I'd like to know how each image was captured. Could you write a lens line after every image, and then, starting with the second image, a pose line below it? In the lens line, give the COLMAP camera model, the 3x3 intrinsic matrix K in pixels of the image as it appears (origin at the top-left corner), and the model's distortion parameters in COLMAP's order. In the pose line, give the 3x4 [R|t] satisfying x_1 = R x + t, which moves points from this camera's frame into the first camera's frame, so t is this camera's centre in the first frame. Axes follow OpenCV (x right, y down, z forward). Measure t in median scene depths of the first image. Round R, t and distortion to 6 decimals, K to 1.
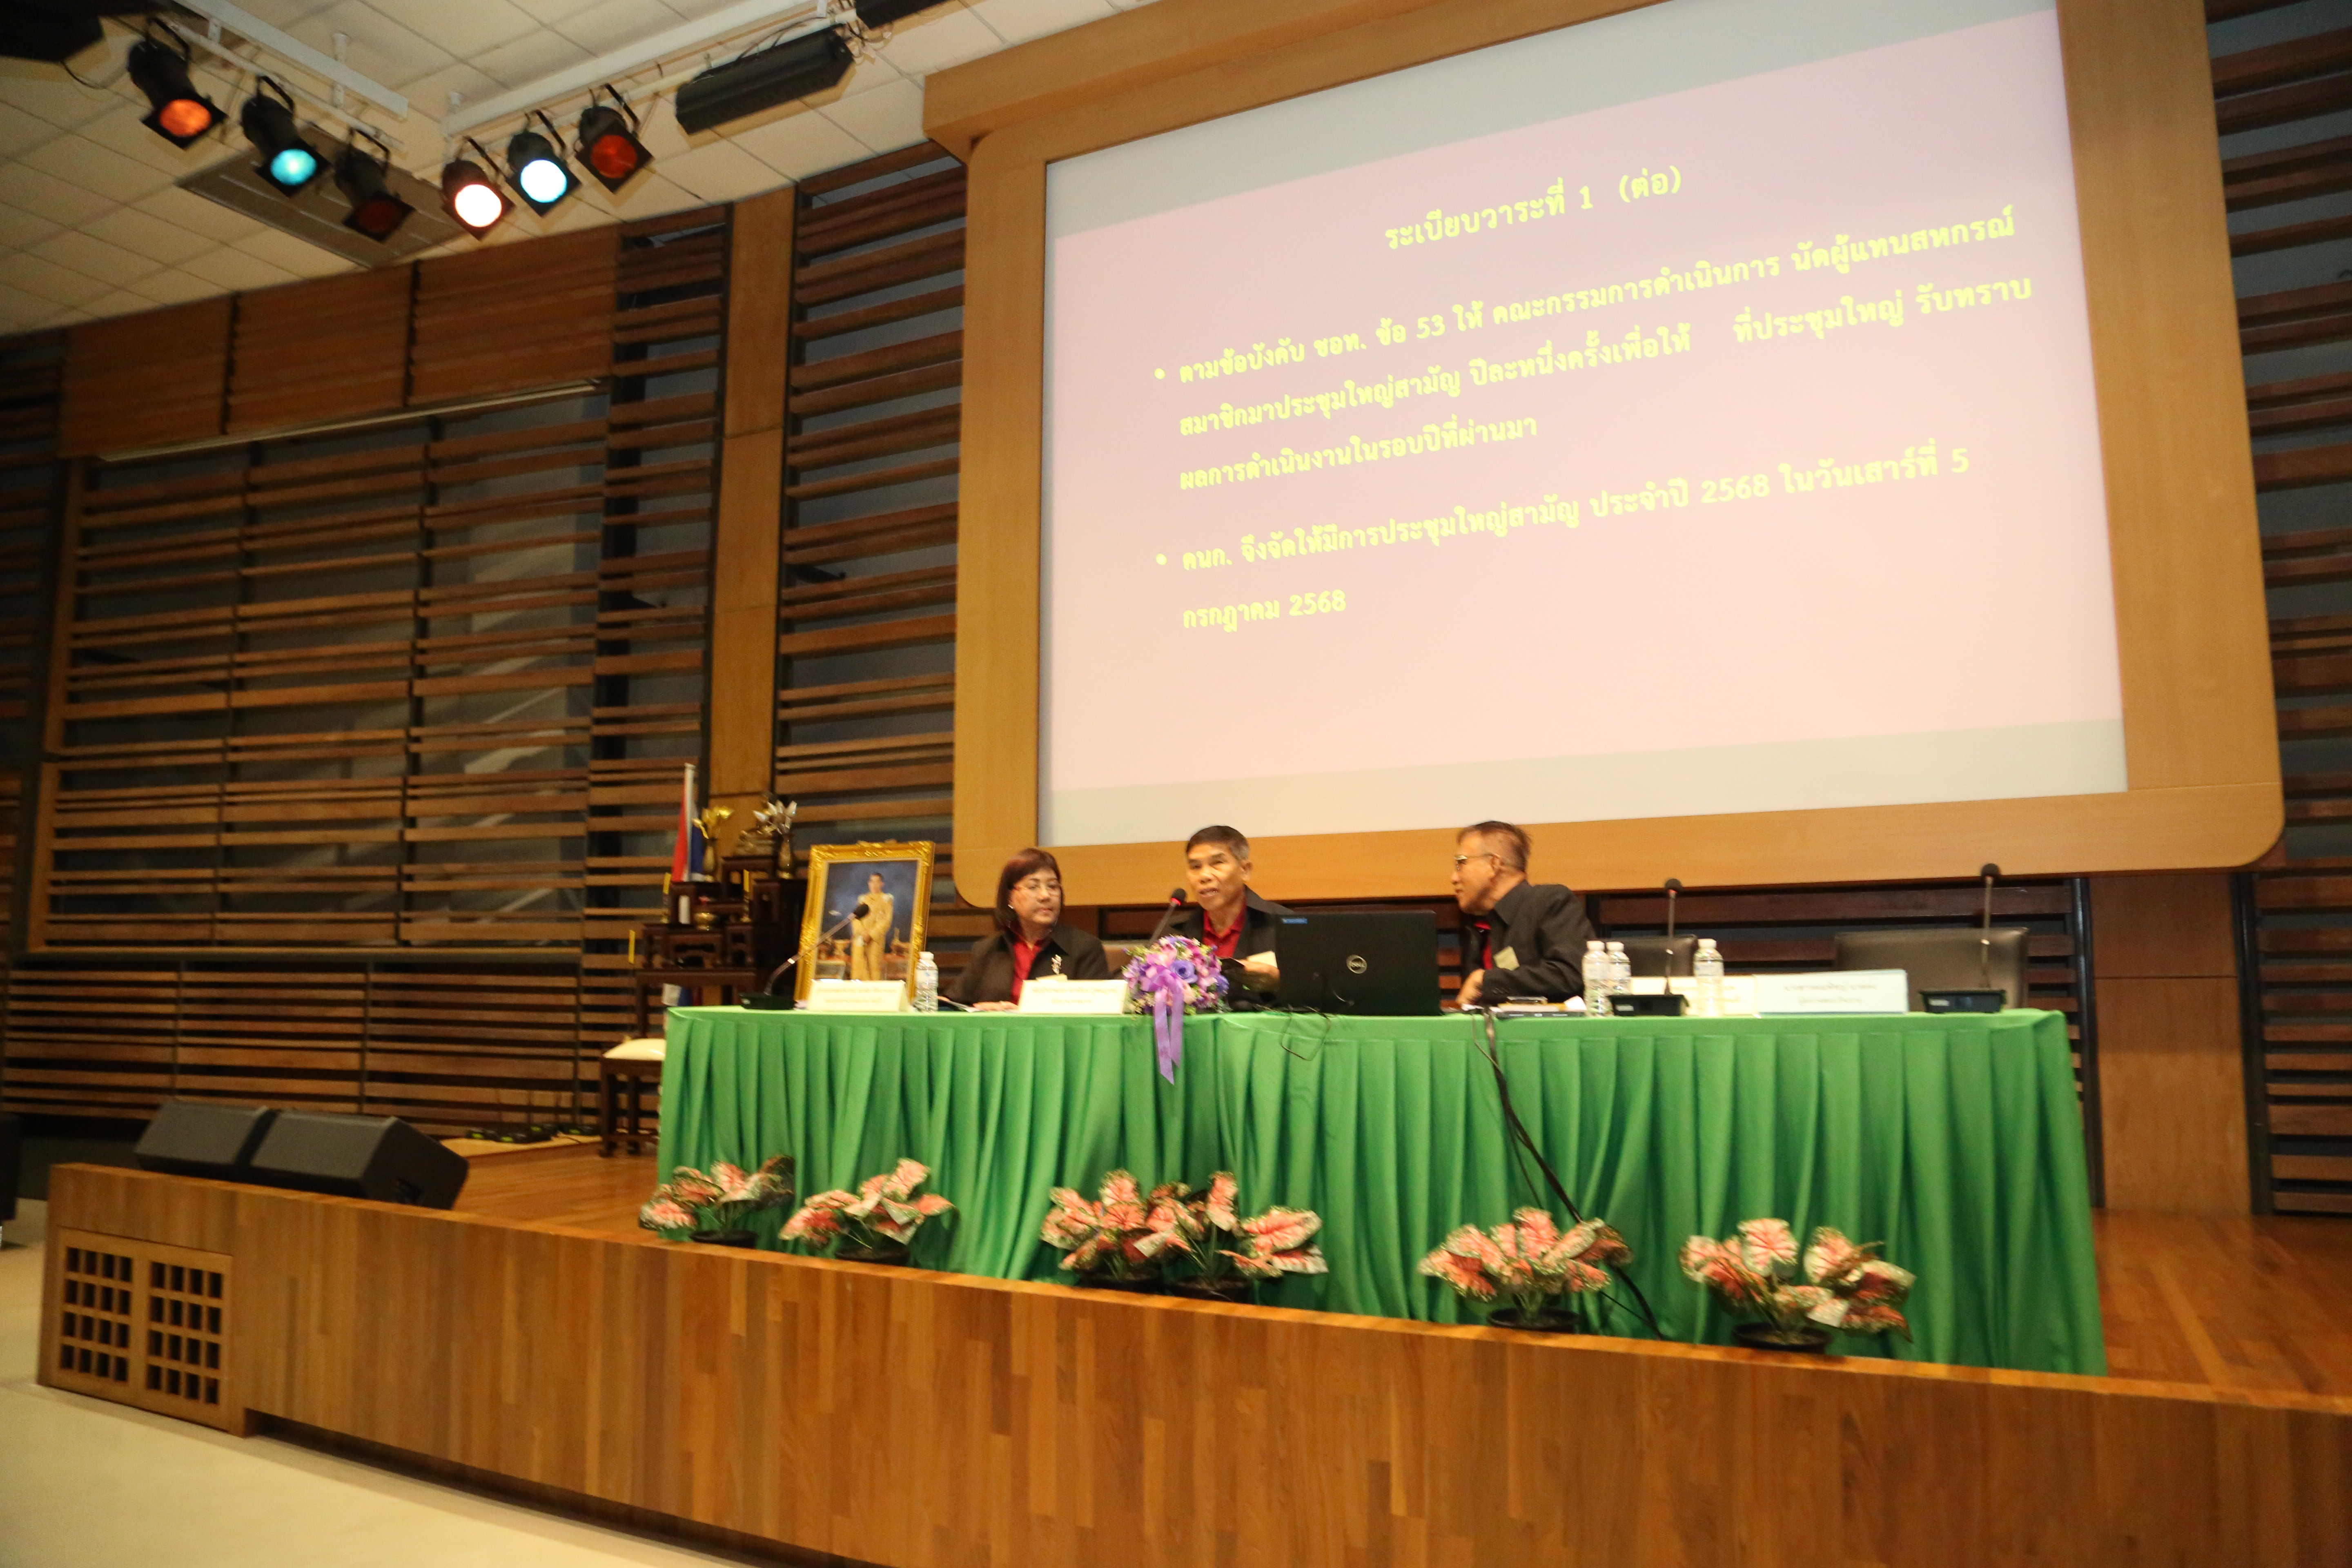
lens RADIAL K [[1618.3, 0, 1175.1], [0, 1618.3, 783.4], [0, 0, 1]] dist [-0.067686, -0.002337]
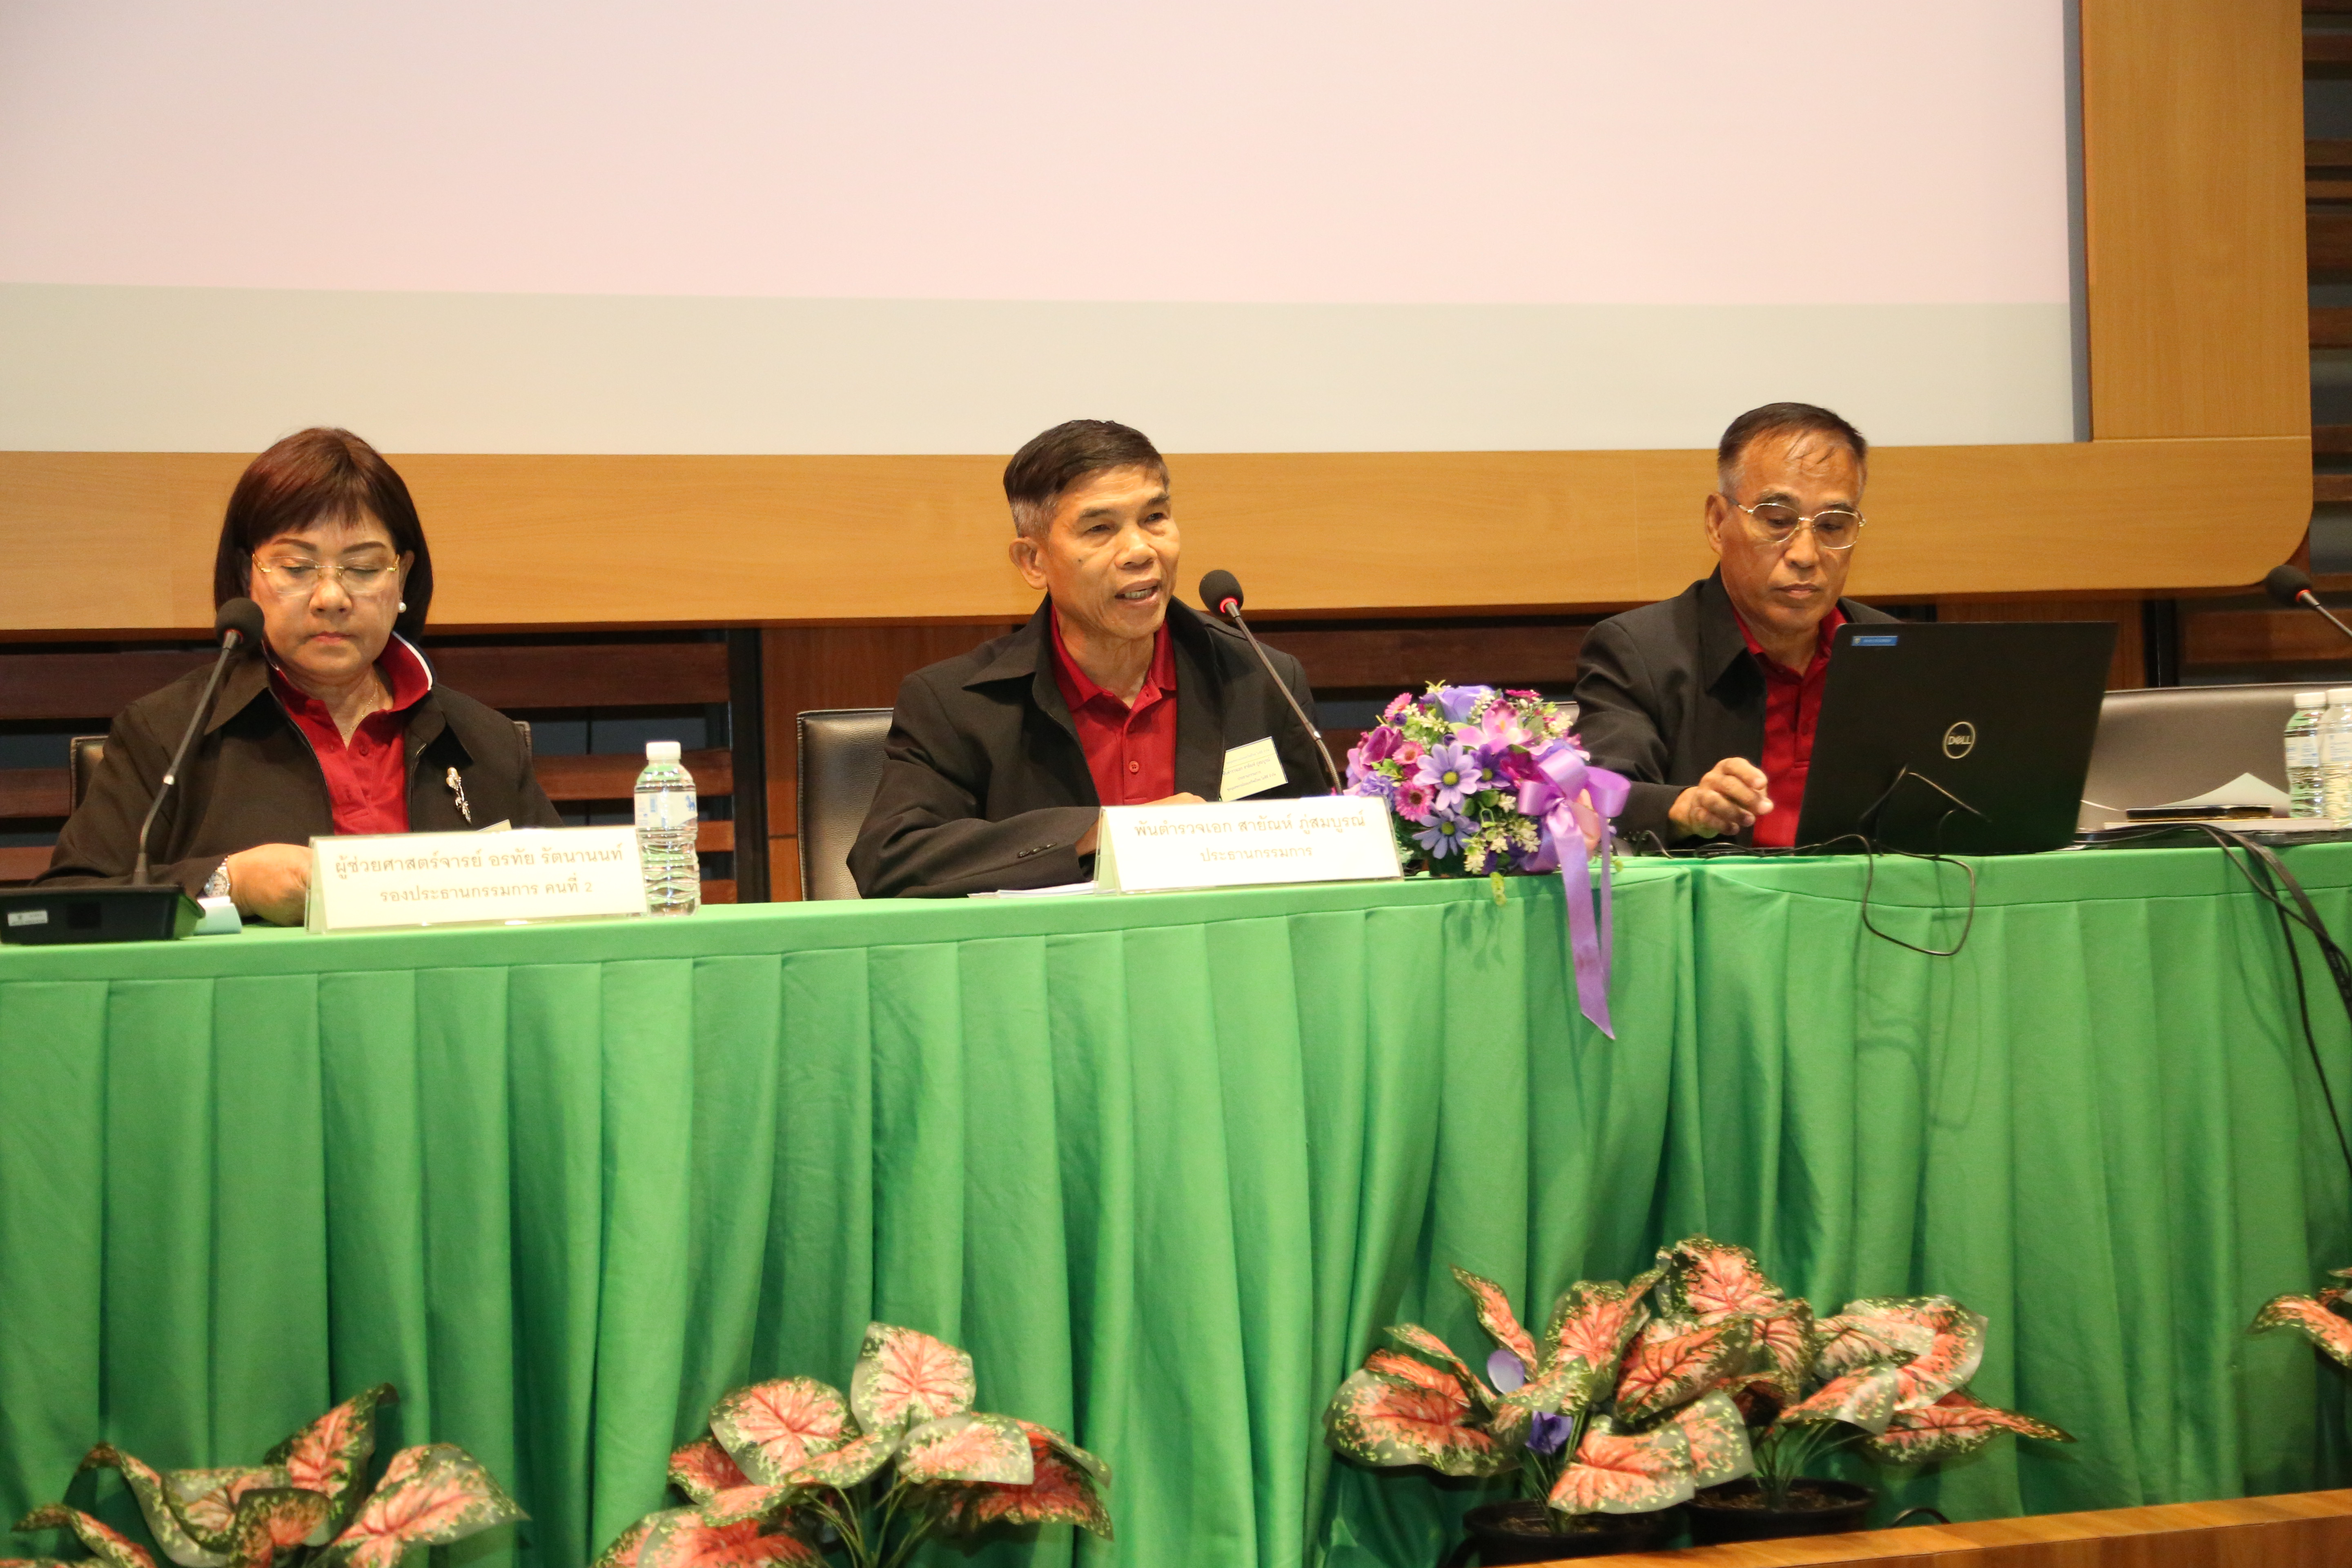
lens RADIAL K [[3822.2, 0, 1175.5], [0, 3822.2, 780.2], [0, 0, 1]] dist [0.279890, 0.000000]
pose [[0.675996, -0.015821, 0.736735, -0.585066], [-0.054260, 0.995987, 0.071174, 0.040979], [-0.734905, -0.088088, 0.672425, 0.306989]]
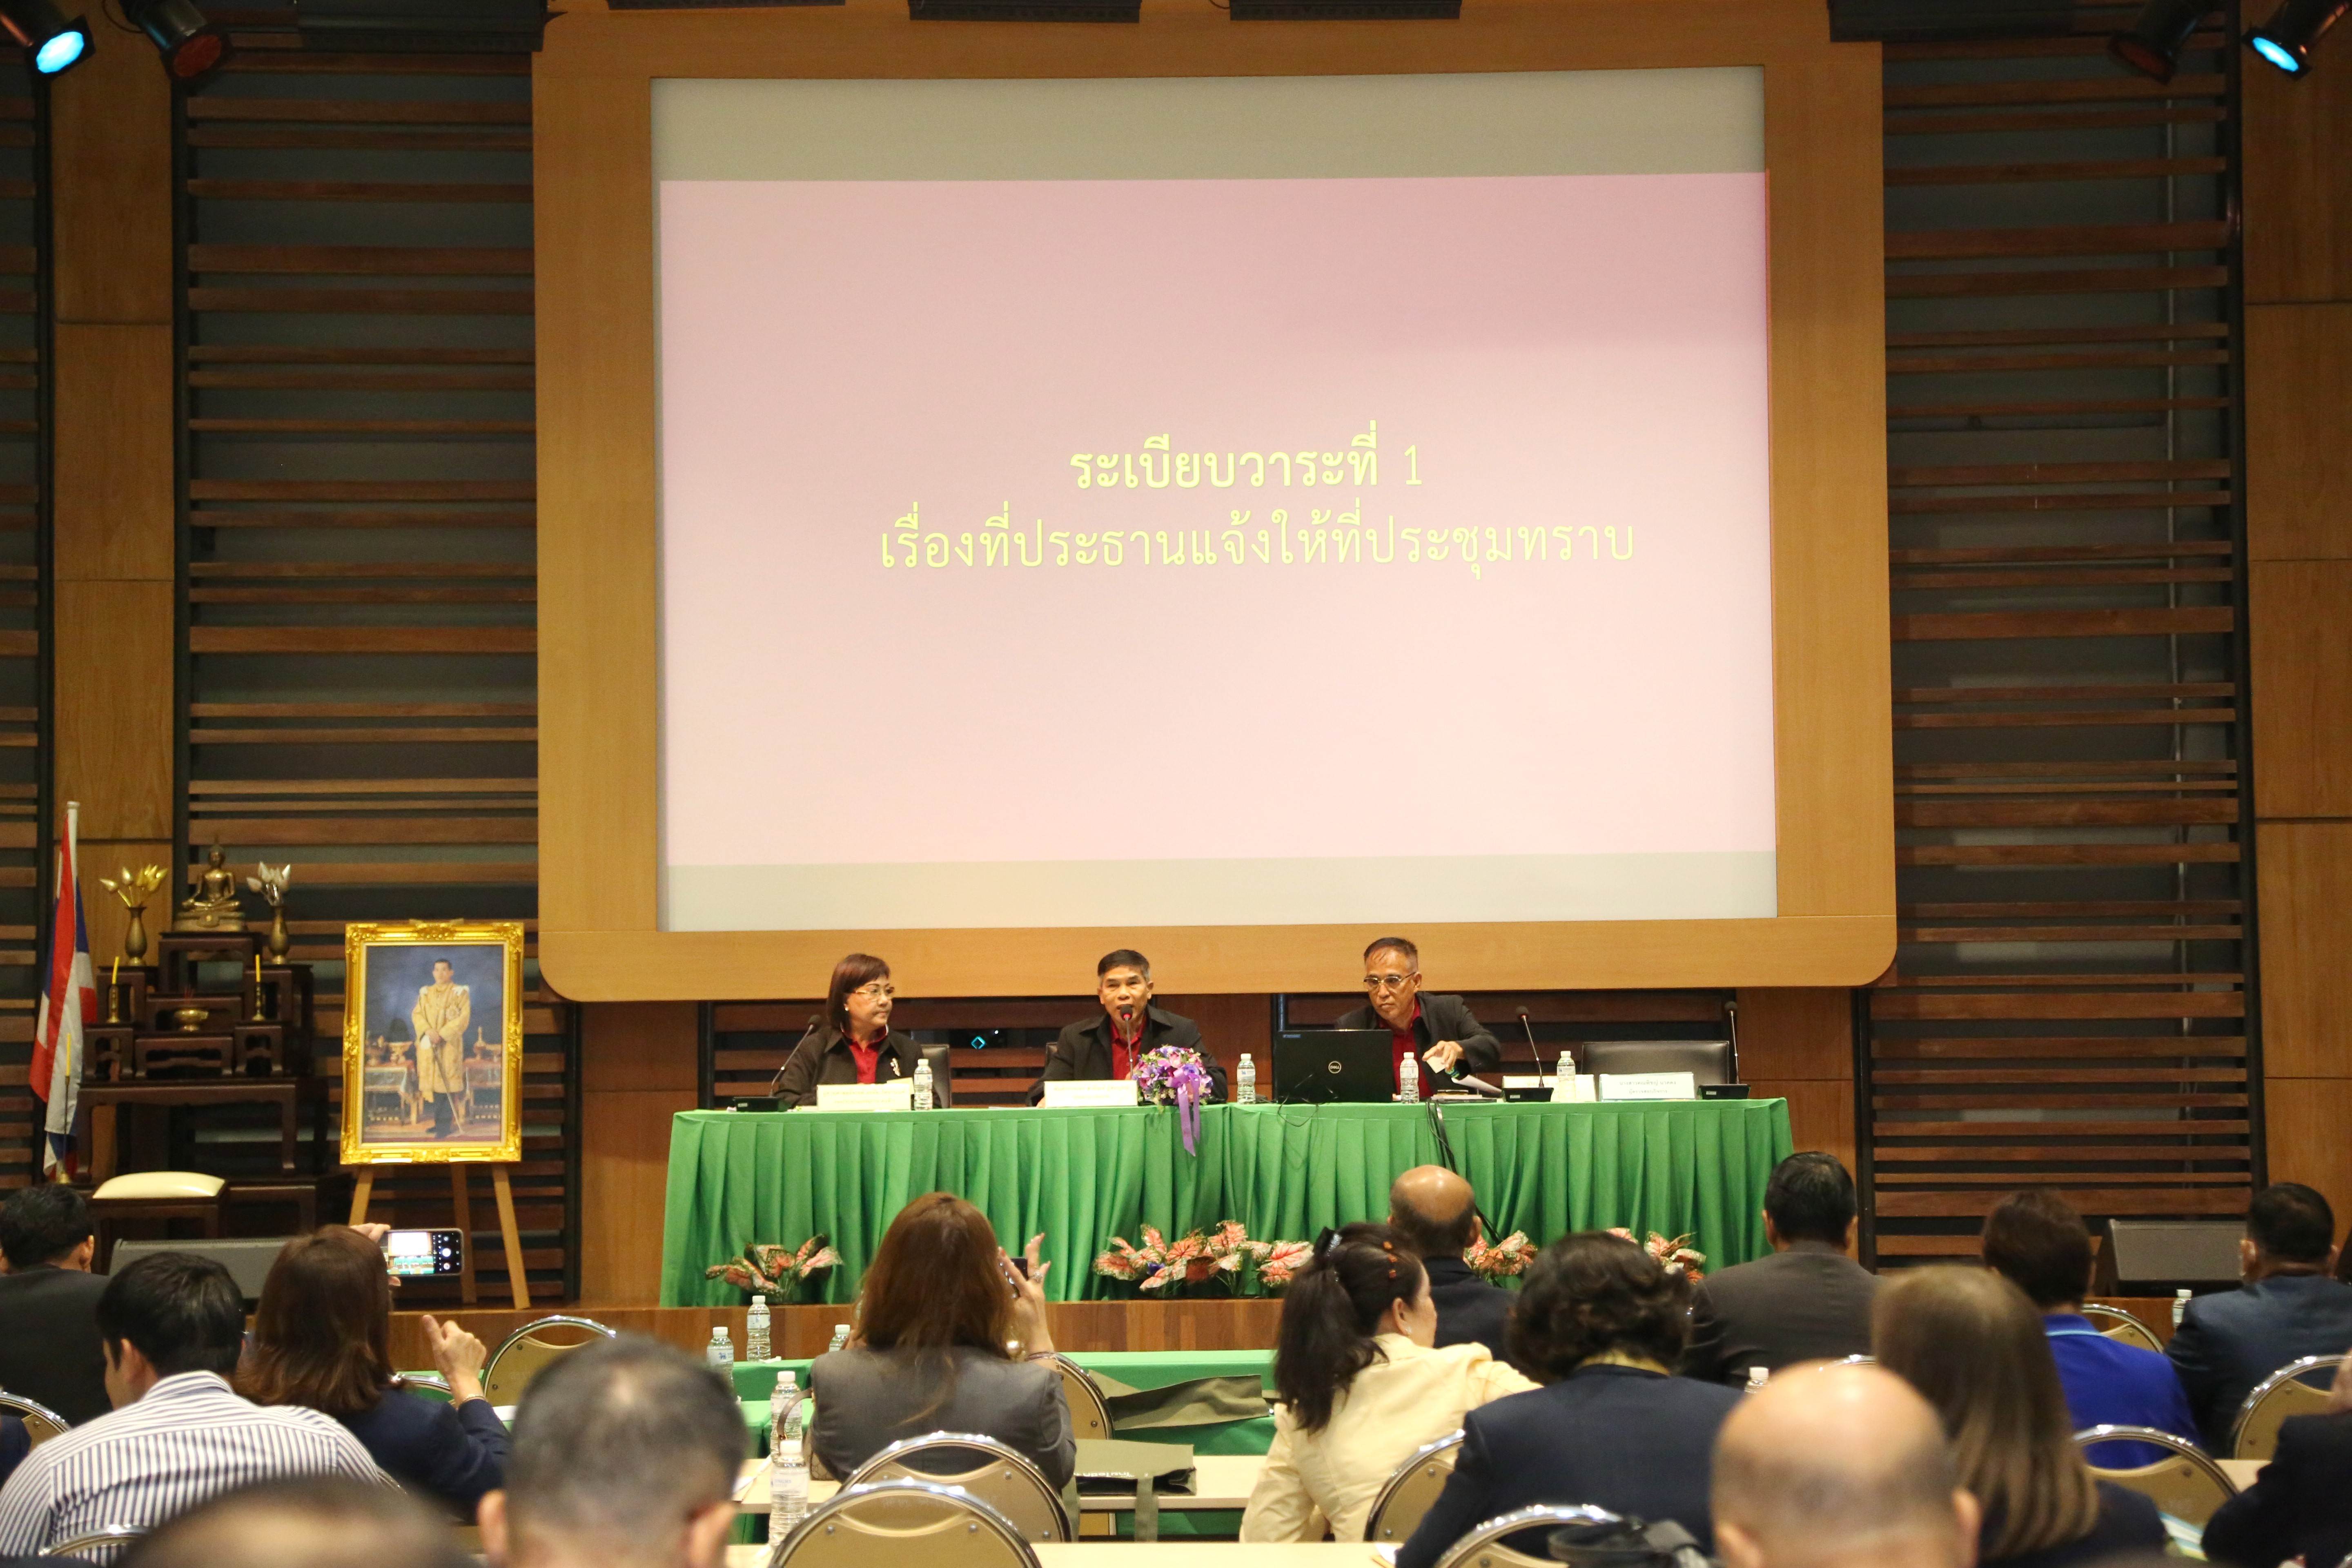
lens RADIAL K [[4613.0, 0, 1180.0], [0, 4613.0, 772.4], [0, 0, 1]] dist [0.439066, 0.000000]
pose [[0.886109, 0.024051, 0.462852, -1.326482], [-0.047862, 0.998062, 0.039767, -0.210641], [-0.460999, -0.057391, 0.885543, -1.759888]]
